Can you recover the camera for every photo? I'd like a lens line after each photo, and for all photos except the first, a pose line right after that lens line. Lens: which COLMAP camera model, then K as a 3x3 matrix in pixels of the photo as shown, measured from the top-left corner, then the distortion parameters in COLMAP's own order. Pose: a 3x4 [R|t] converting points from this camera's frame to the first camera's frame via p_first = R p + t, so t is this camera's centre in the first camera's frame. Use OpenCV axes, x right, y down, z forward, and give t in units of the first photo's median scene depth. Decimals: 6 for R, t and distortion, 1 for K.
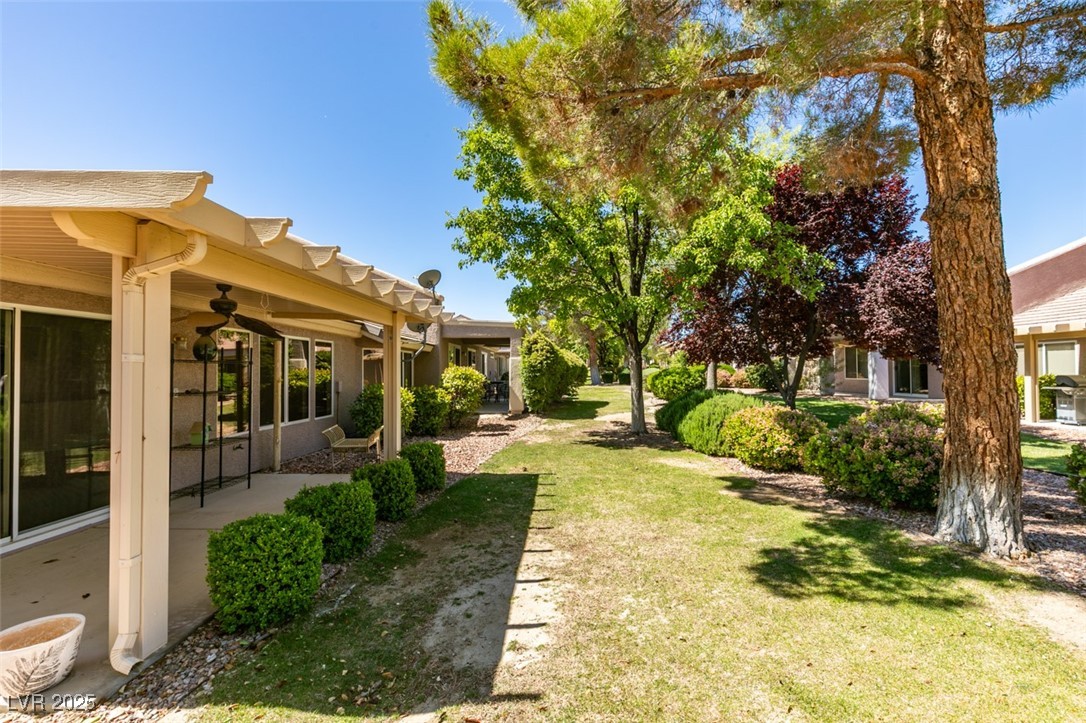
lens RADIAL K [[489.7, 0, 540.6], [0, 489.7, 357.6], [0, 0, 1]] dist [0.016110, -0.000955]
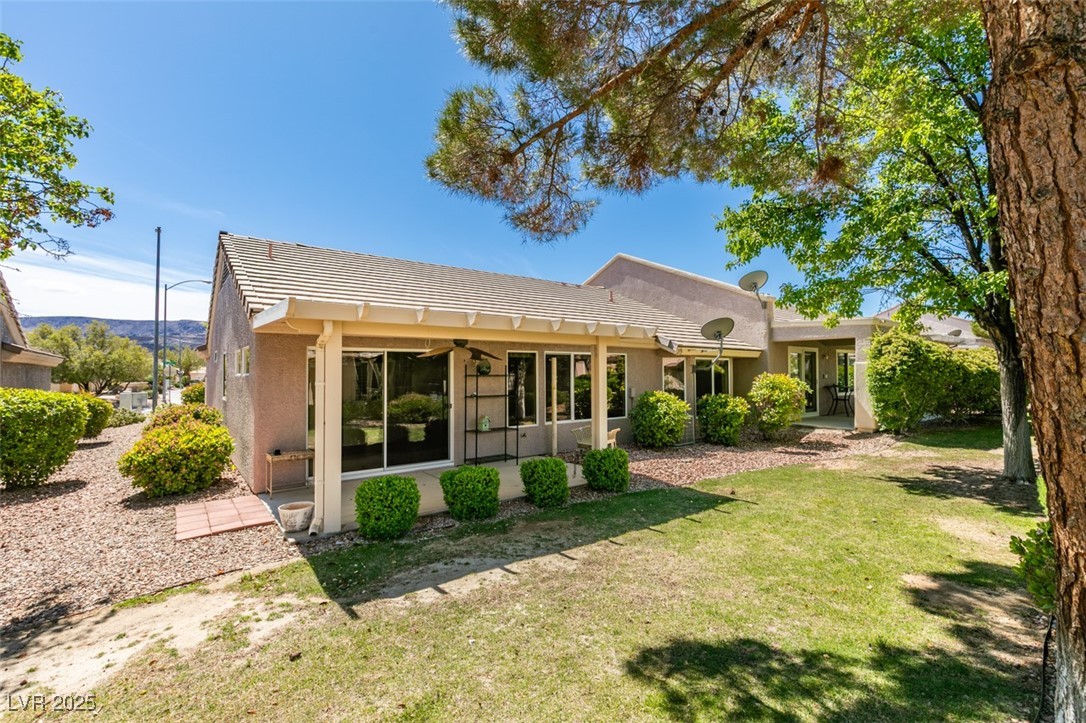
lens RADIAL K [[489.7, 0, 541.6], [0, 489.7, 364.8], [0, 0, 1]] dist [0.016110, -0.000955]
pose [[0.630935, -0.010053, -0.775771, 0.830619], [0.022607, 0.999730, 0.005431, -0.040969], [0.775507, -0.020965, 0.630991, 0.280591]]
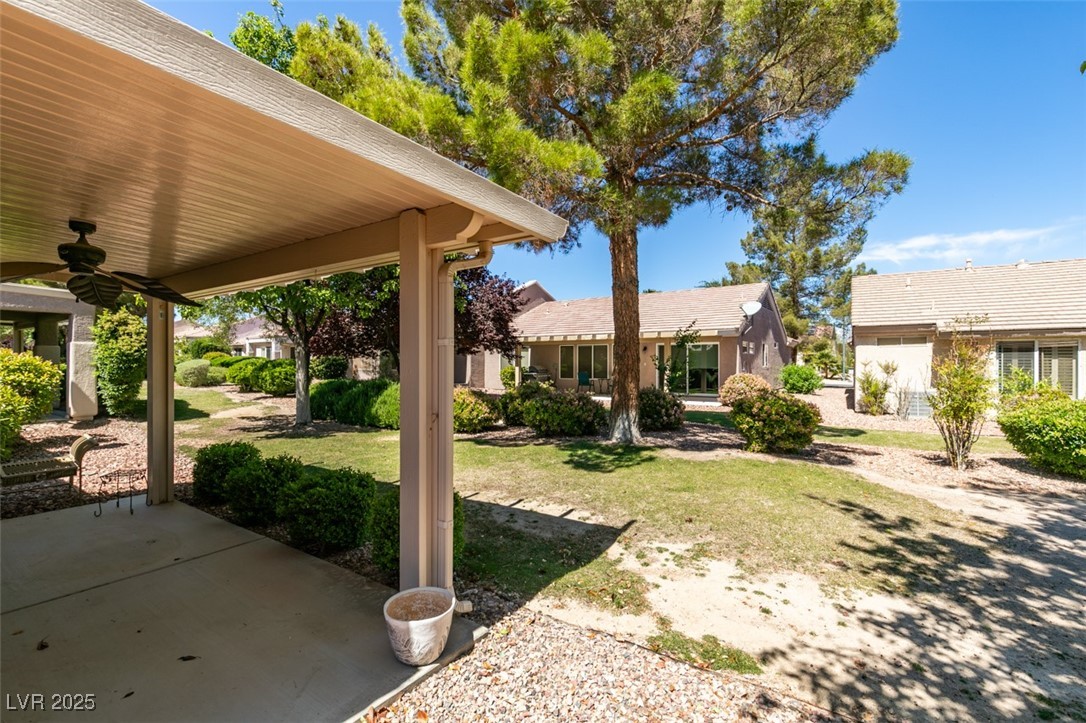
lens RADIAL K [[489.7, 0, 538.0], [0, 489.7, 361.7], [0, 0, 1]] dist [0.016110, -0.000955]
pose [[0.534878, 0.007791, 0.844893, -1.053684], [-0.026411, 0.999623, 0.007502, 0.018769], [-0.844516, -0.026327, 0.534882, 0.152525]]
